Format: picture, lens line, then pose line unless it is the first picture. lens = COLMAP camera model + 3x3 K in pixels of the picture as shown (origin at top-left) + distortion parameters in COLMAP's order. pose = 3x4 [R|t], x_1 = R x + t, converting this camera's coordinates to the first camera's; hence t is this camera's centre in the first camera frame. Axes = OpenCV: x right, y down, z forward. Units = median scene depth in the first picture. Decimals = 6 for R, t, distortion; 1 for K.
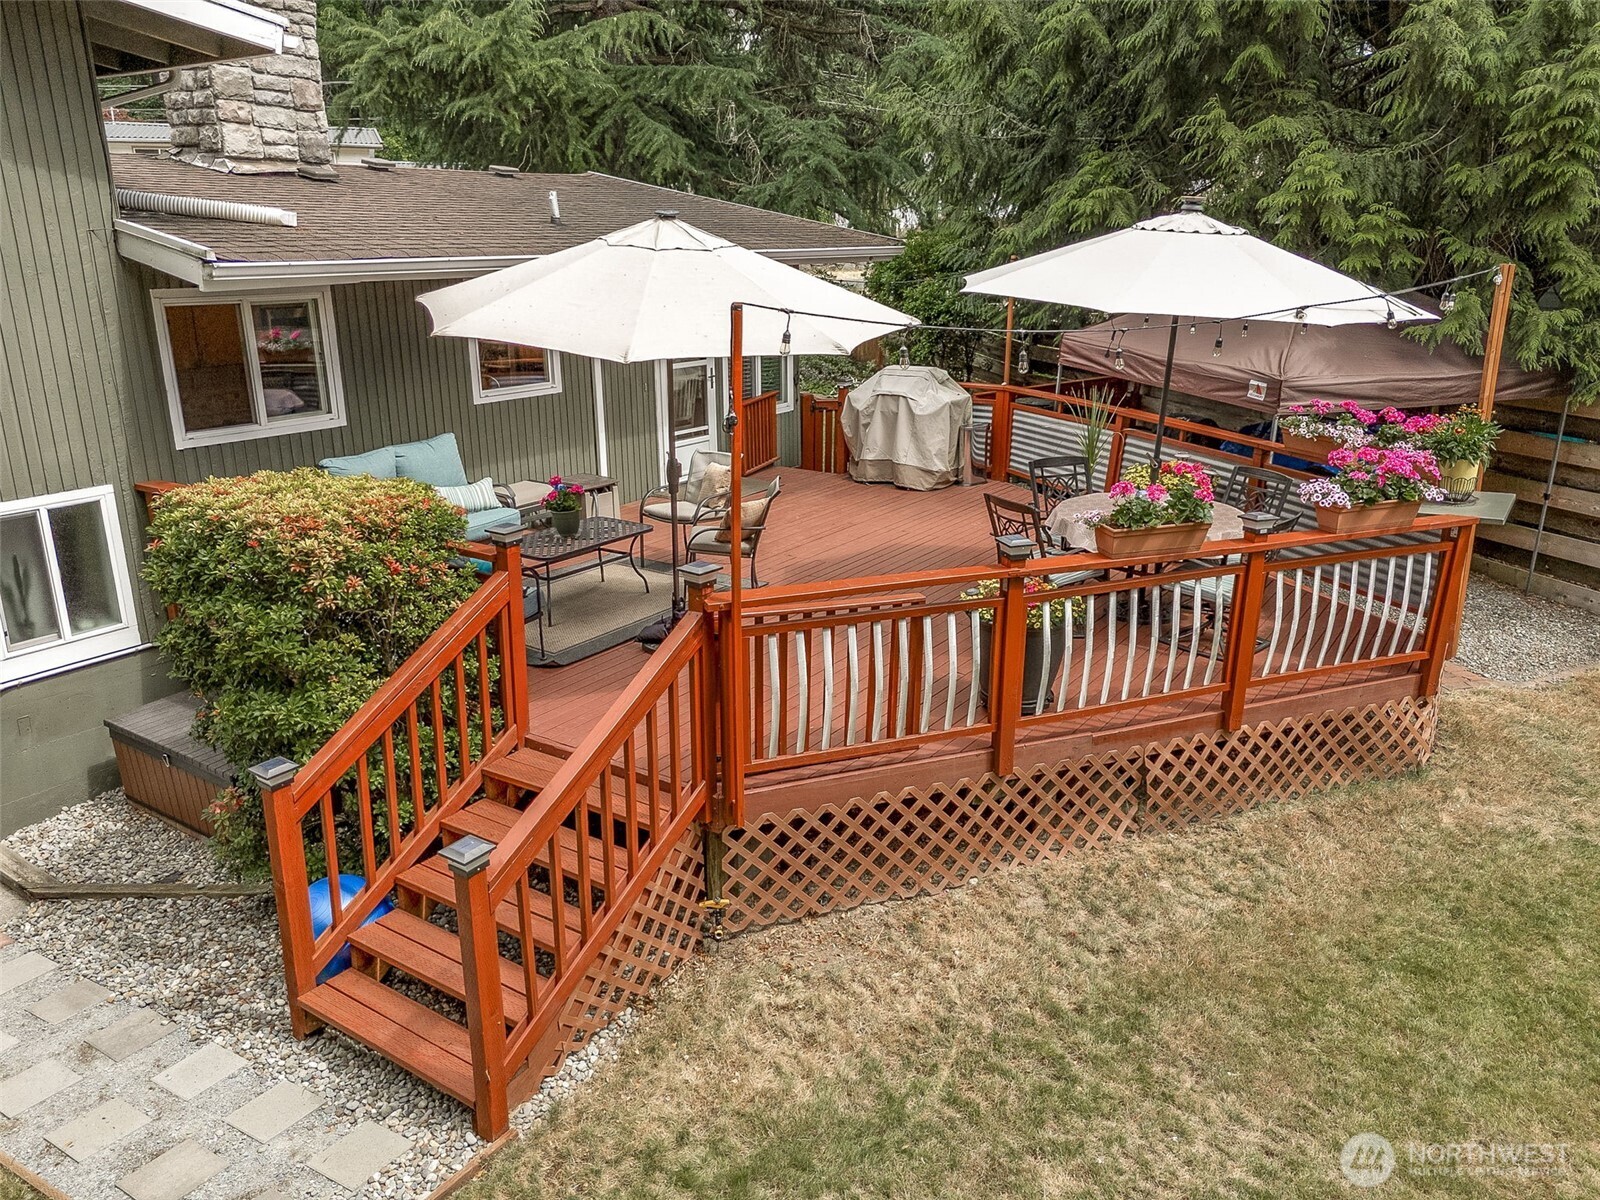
lens RADIAL K [[1193.9, 0, 798.4], [0, 1193.9, 598.7], [0, 0, 1]] dist [0.043741, -0.022429]
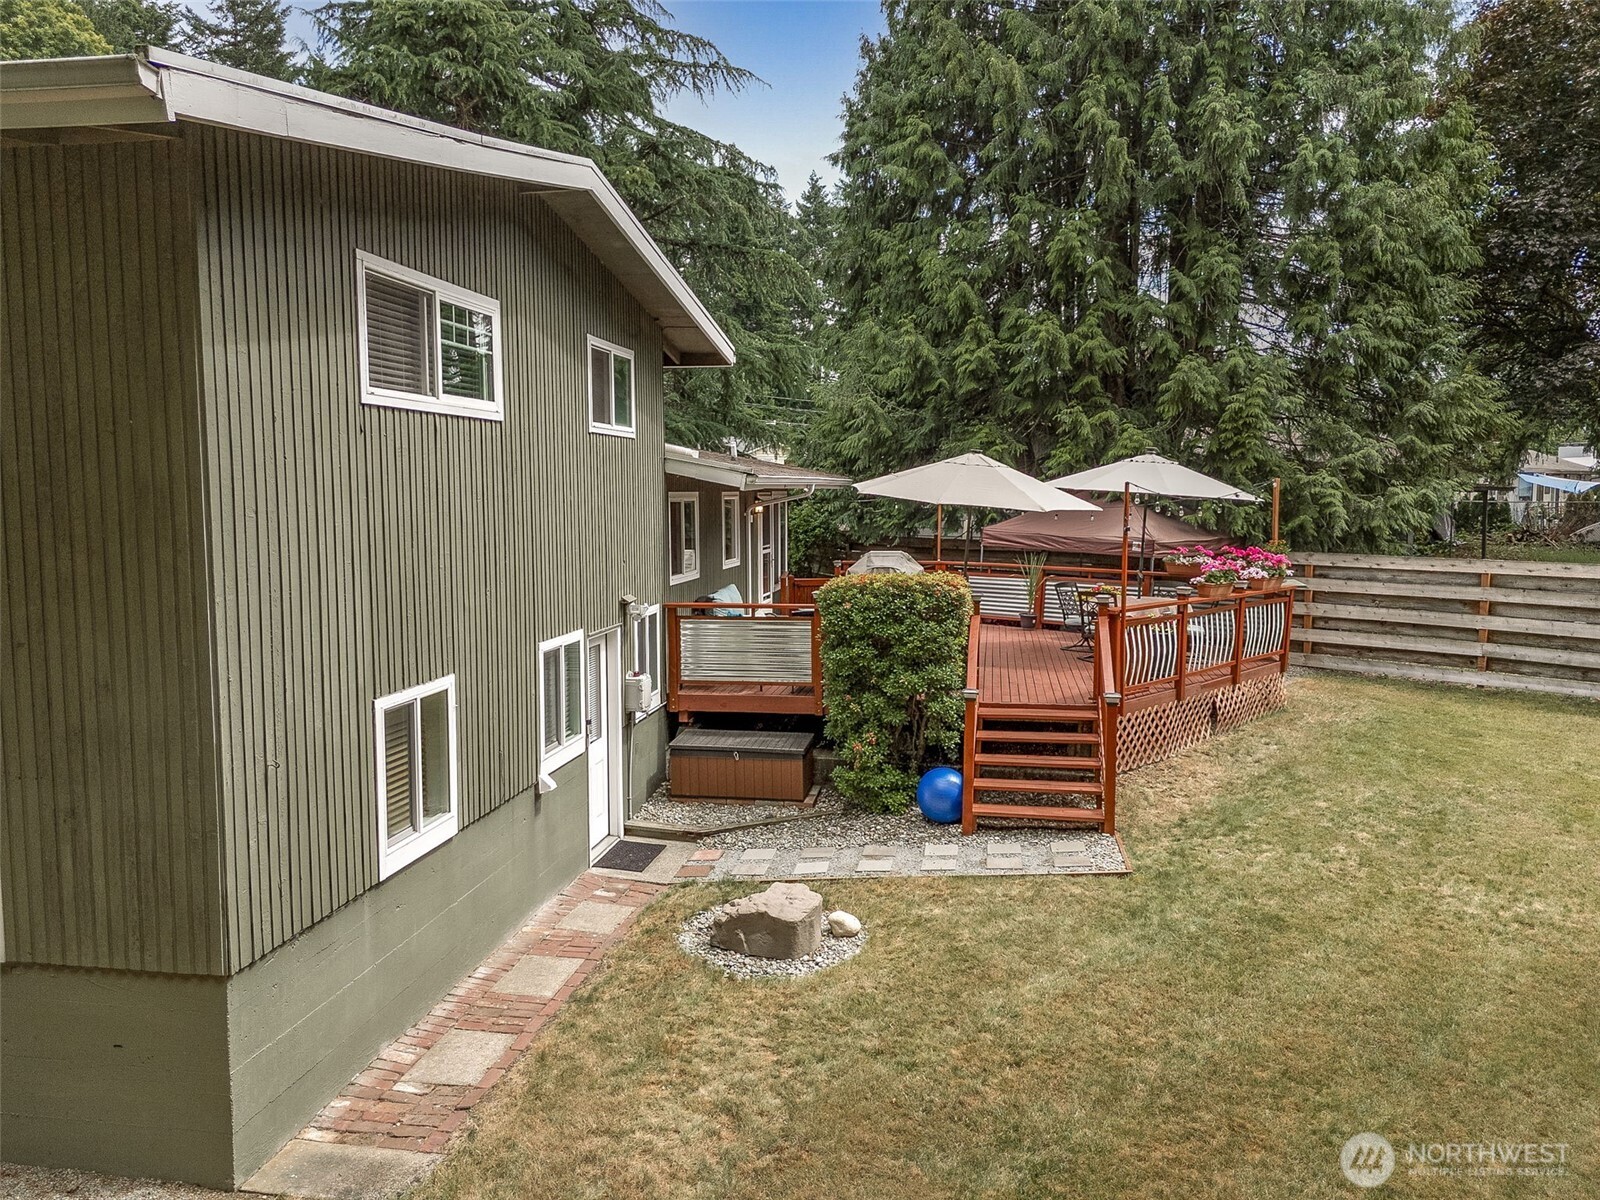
lens RADIAL K [[1193.9, 0, 811.6], [0, 1193.9, 601.2], [0, 0, 1]] dist [0.043741, -0.022429]
pose [[0.899731, -0.039241, 0.434677, -0.964749], [0.127633, 0.976068, -0.176069, 0.189664], [-0.417365, 0.213894, 0.883208, -0.470510]]
